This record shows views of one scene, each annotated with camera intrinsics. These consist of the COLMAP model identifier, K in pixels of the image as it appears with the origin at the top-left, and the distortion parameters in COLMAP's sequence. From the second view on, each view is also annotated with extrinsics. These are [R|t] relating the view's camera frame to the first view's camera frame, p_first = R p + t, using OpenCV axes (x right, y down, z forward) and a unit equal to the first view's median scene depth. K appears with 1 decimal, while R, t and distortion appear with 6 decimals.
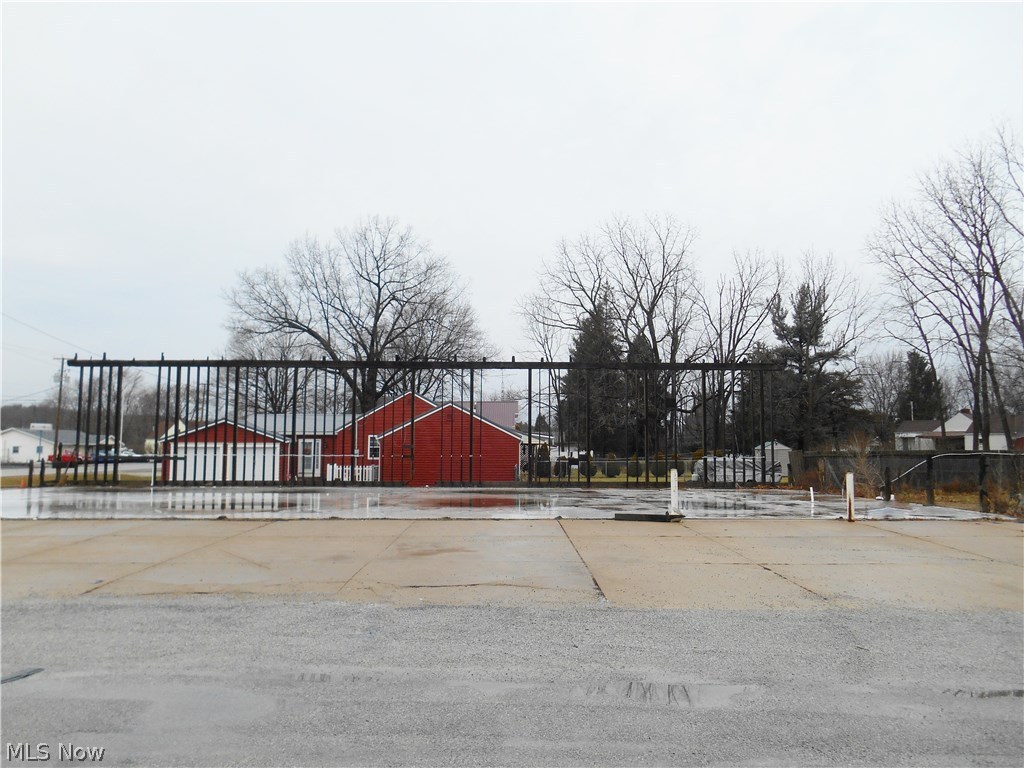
lens RADIAL K [[809.6, 0, 512.0], [0, 809.6, 384.0], [0, 0, 1]] dist [-0.001277, 0.005168]
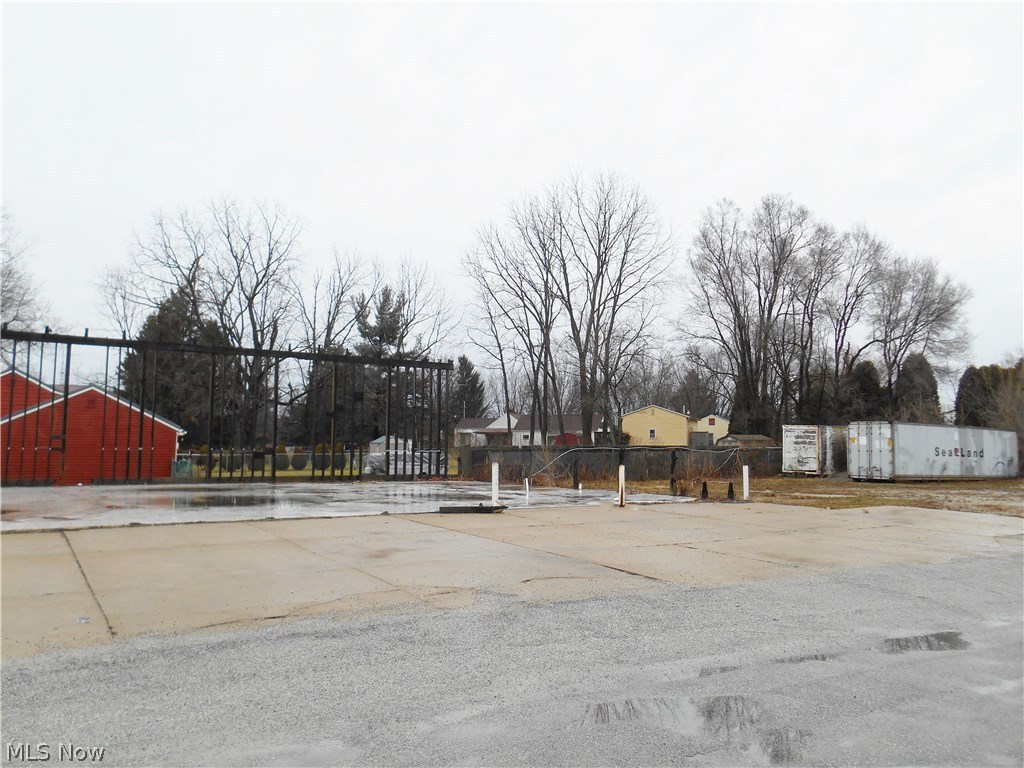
lens RADIAL K [[809.6, 0, 512.0], [0, 809.6, 384.0], [0, 0, 1]] dist [-0.001277, 0.005168]
pose [[0.844999, 0.046037, 0.532782, -0.135602], [-0.050709, 0.998696, -0.005870, 0.003097], [-0.532358, -0.022056, 0.846232, 0.038909]]
